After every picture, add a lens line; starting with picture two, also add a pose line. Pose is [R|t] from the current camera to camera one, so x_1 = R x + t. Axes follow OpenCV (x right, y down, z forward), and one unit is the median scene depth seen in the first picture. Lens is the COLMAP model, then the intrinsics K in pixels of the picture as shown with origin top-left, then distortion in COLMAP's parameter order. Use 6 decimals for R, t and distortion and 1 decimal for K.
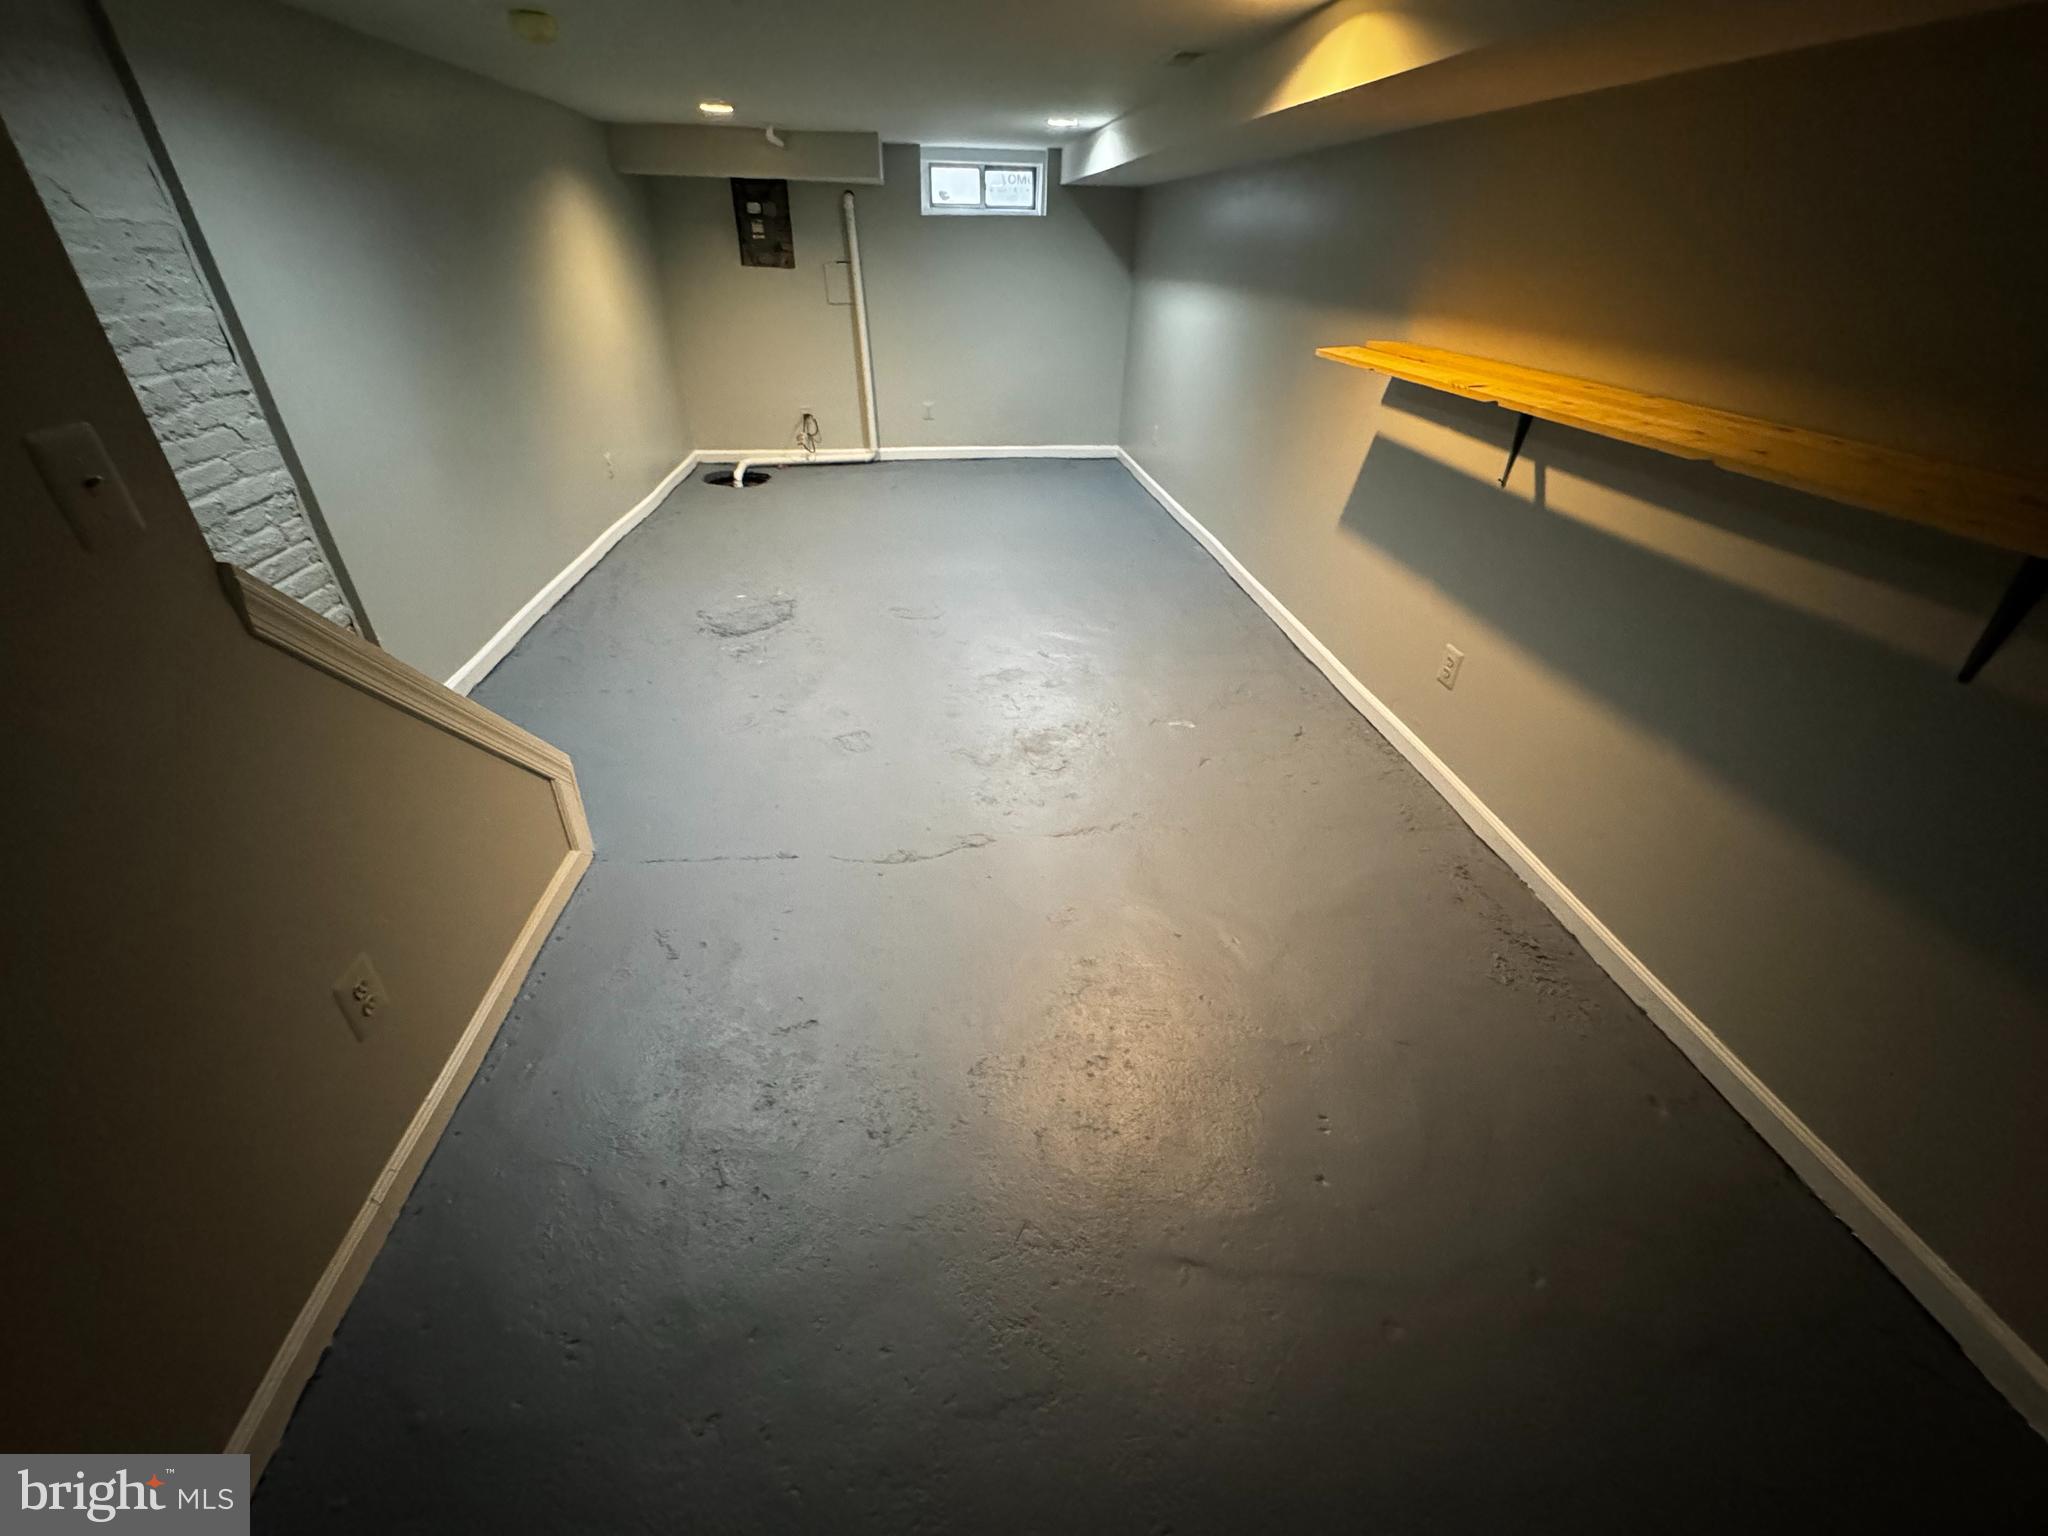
lens RADIAL K [[816.6, 0, 1024.0], [0, 816.6, 768.0], [0, 0, 1]] dist [-0.000358, 0.000060]
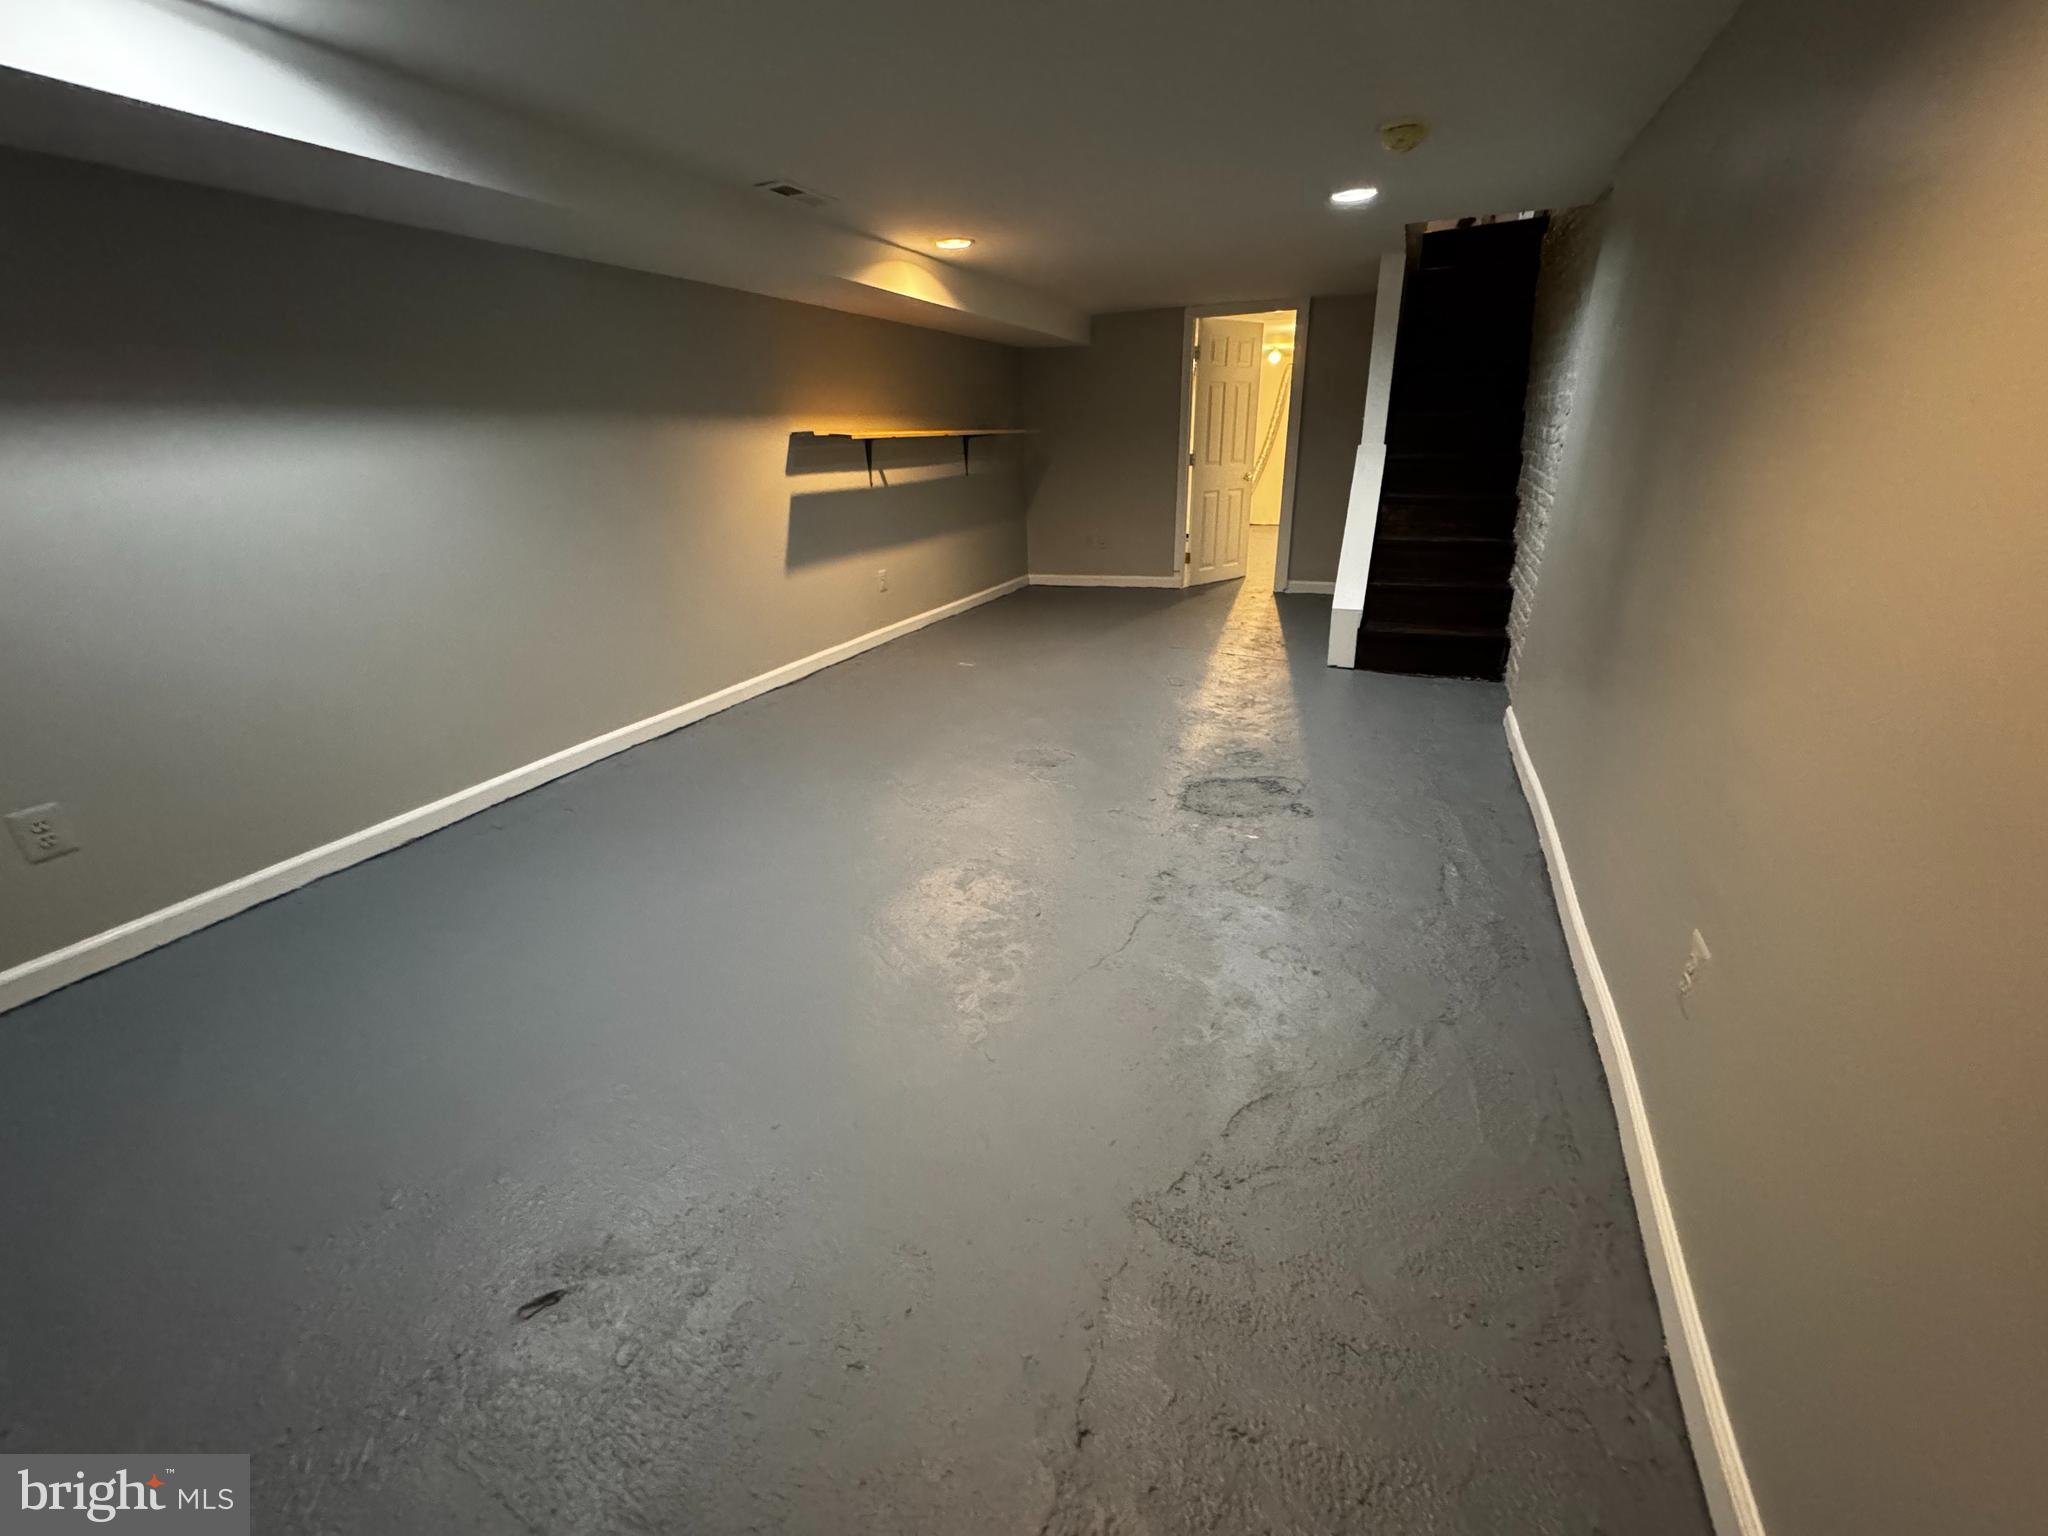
lens RADIAL K [[816.6, 0, 1024.0], [0, 816.6, 768.0], [0, 0, 1]] dist [-0.000358, 0.000060]
pose [[-0.860152, -0.189319, 0.473600, -0.674888], [0.286623, 0.588645, 0.755873, -1.085853], [-0.421883, 0.785911, -0.452061, 1.840474]]
